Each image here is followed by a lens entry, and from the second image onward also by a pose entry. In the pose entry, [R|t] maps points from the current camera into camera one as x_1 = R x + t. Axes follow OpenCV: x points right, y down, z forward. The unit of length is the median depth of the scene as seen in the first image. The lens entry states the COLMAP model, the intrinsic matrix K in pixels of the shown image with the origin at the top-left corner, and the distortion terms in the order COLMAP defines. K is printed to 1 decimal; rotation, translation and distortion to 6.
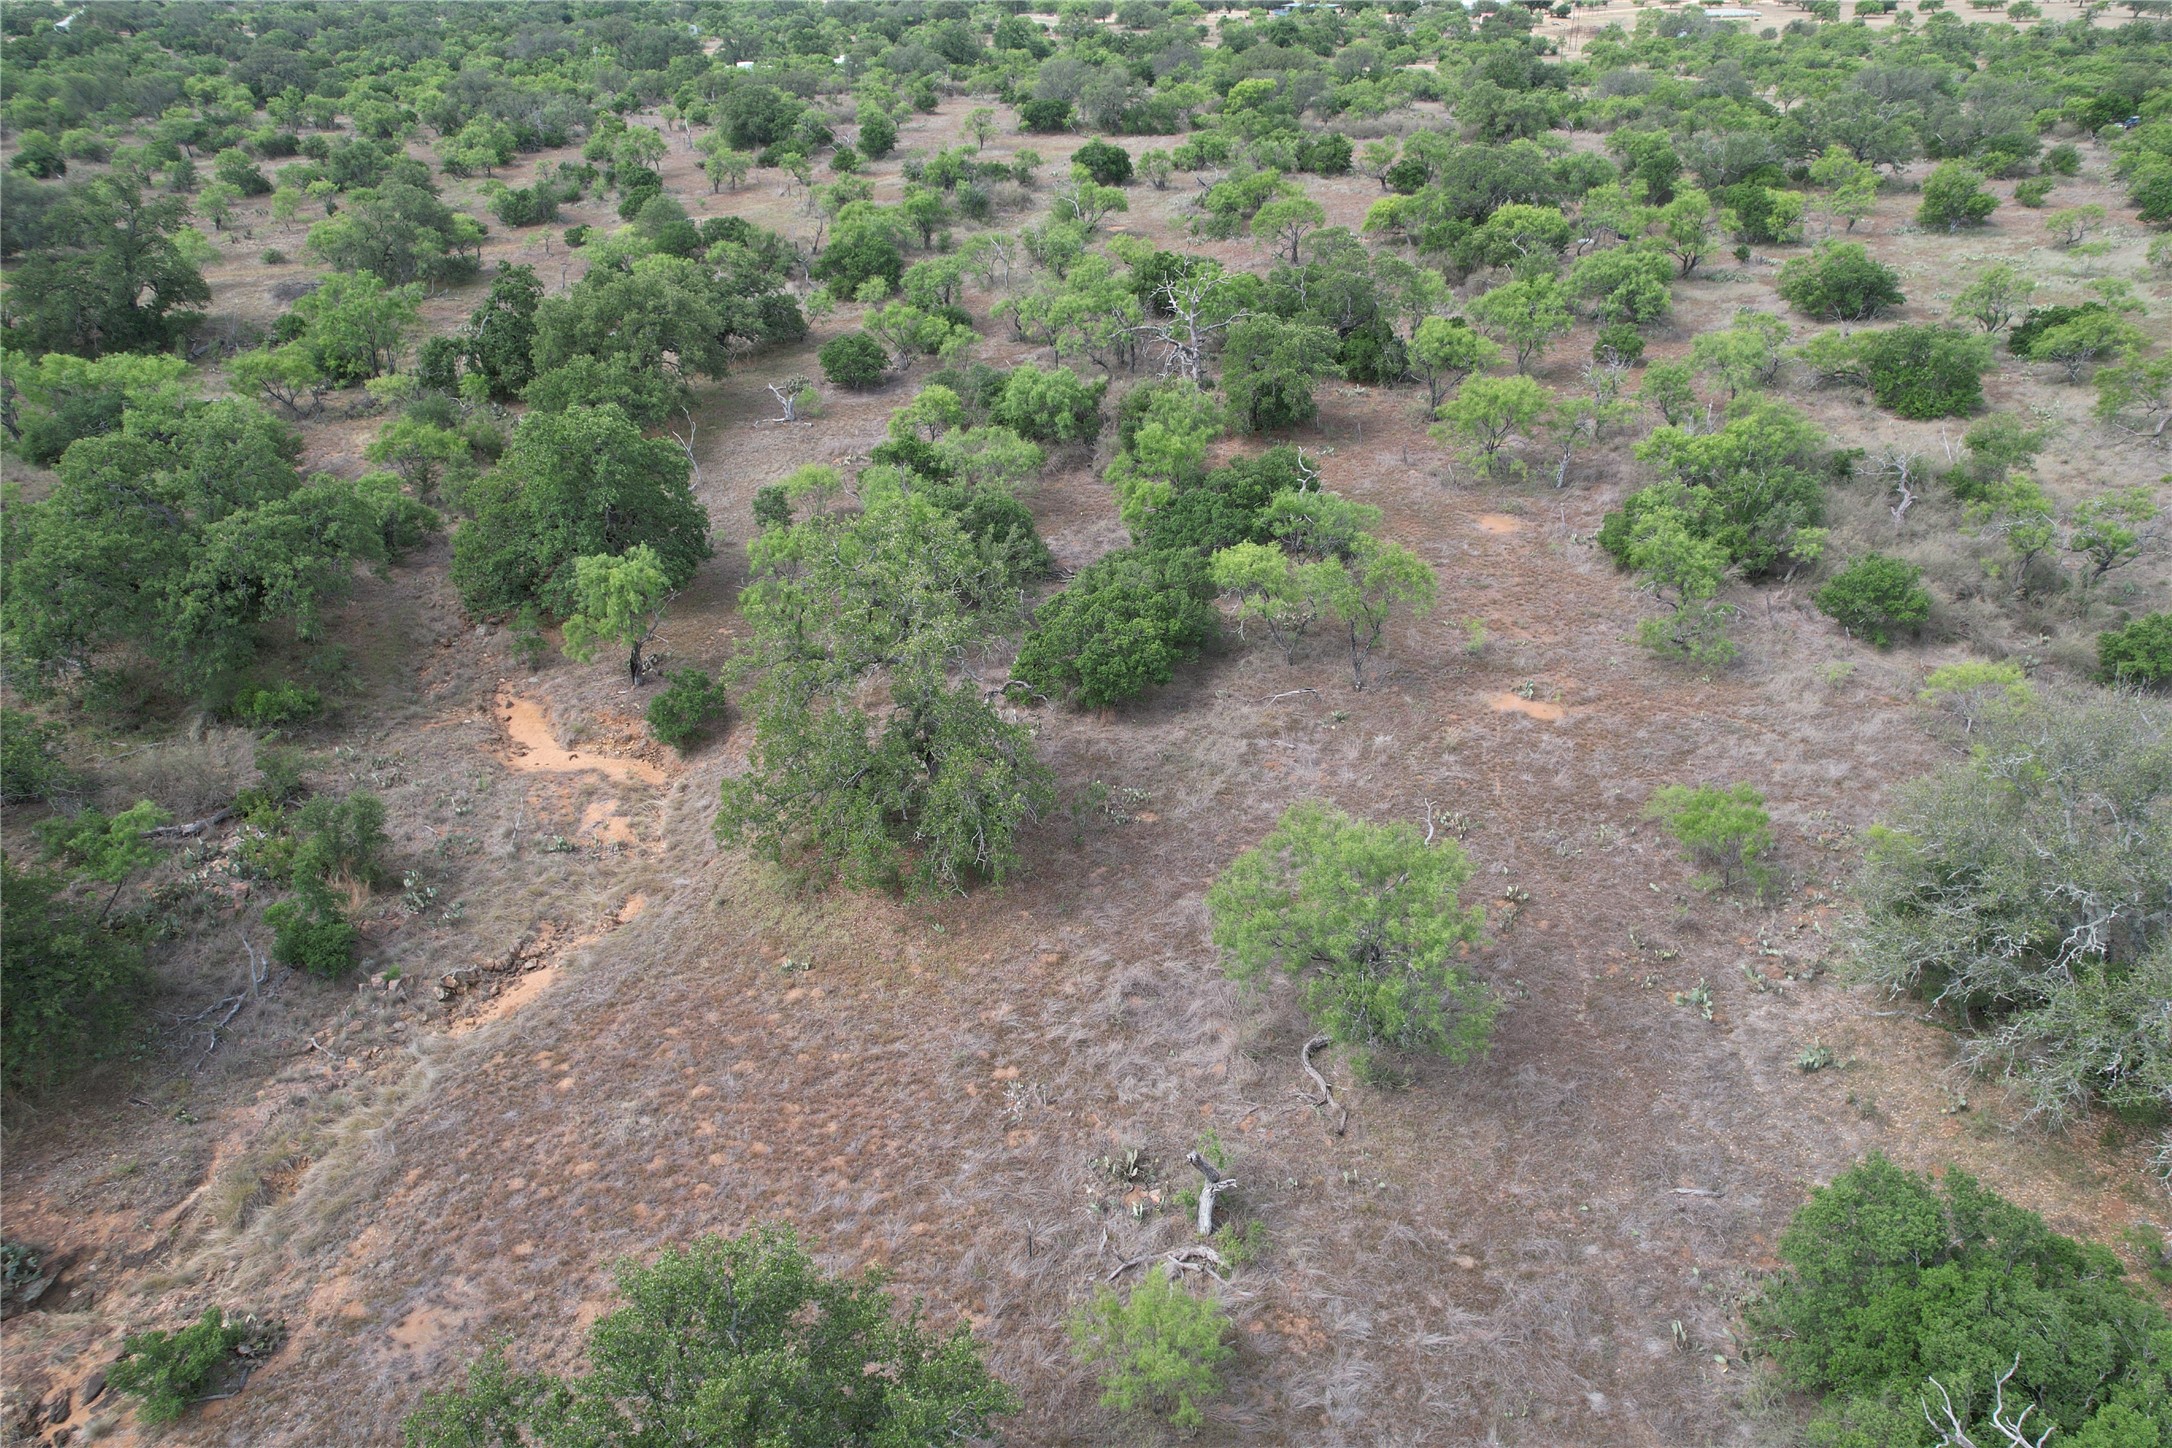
lens RADIAL K [[1416.7, 0, 1122.7], [0, 1416.7, 720.2], [0, 0, 1]] dist [-0.070794, 0.052175]
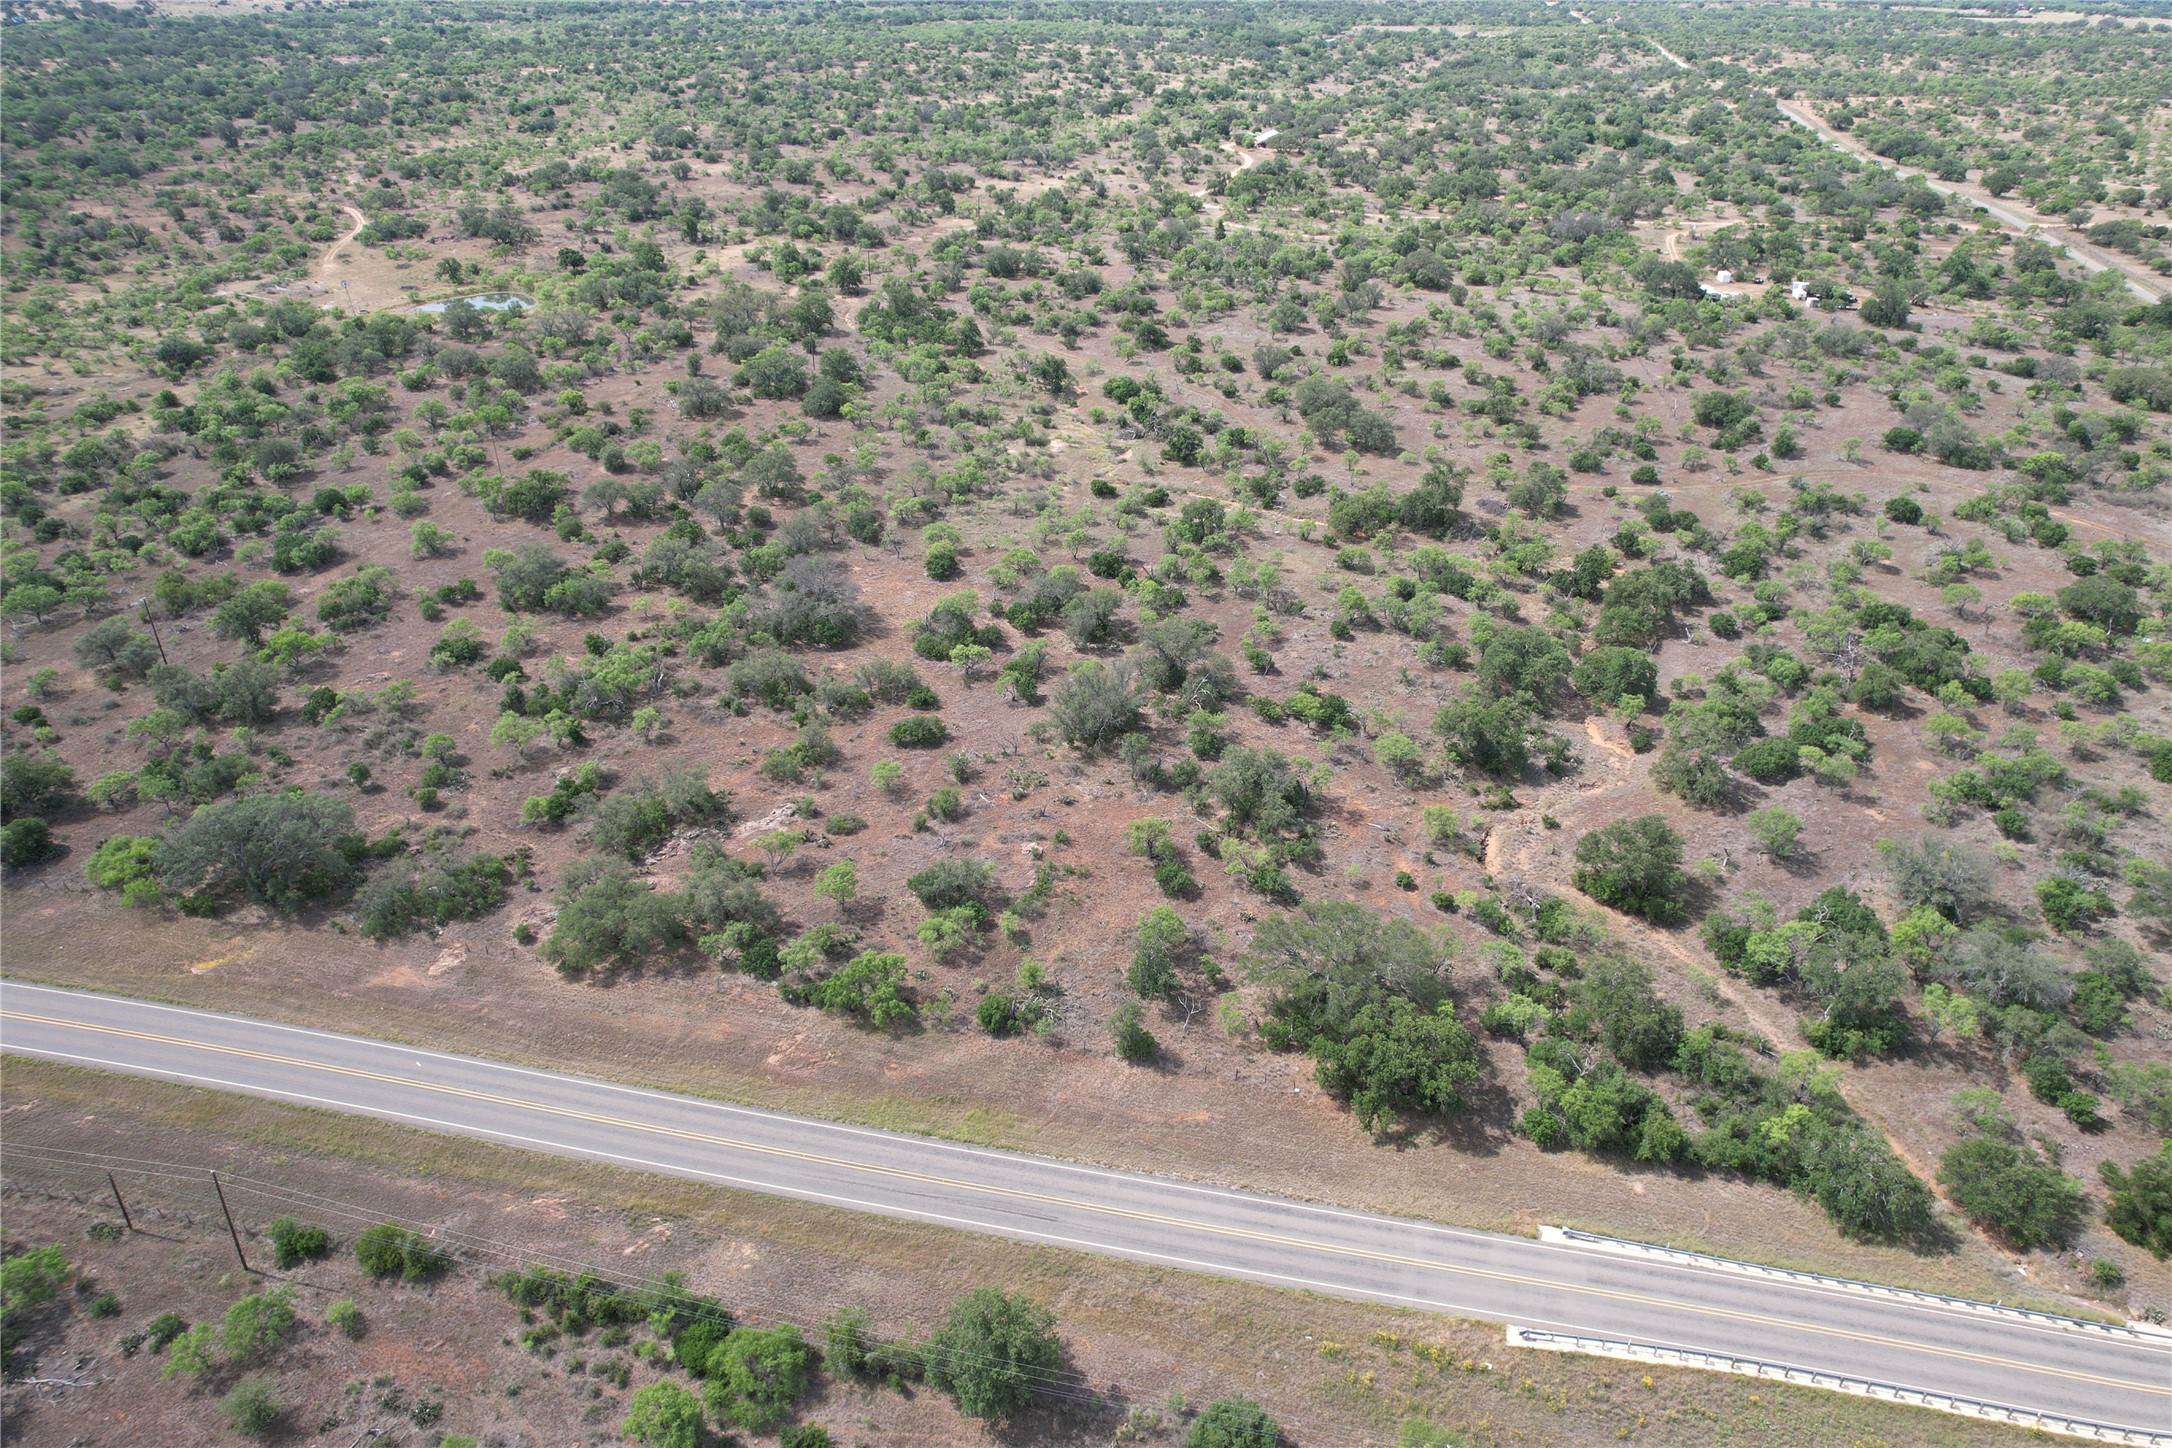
lens RADIAL K [[1416.7, 0, 1122.7], [0, 1416.7, 720.2], [0, 0, 1]] dist [-0.070794, 0.052175]
pose [[0.813168, 0.306465, -0.494809, 0.354084], [-0.306776, 0.948148, 0.083089, 0.046082], [0.494617, 0.084230, 0.865020, -2.576006]]
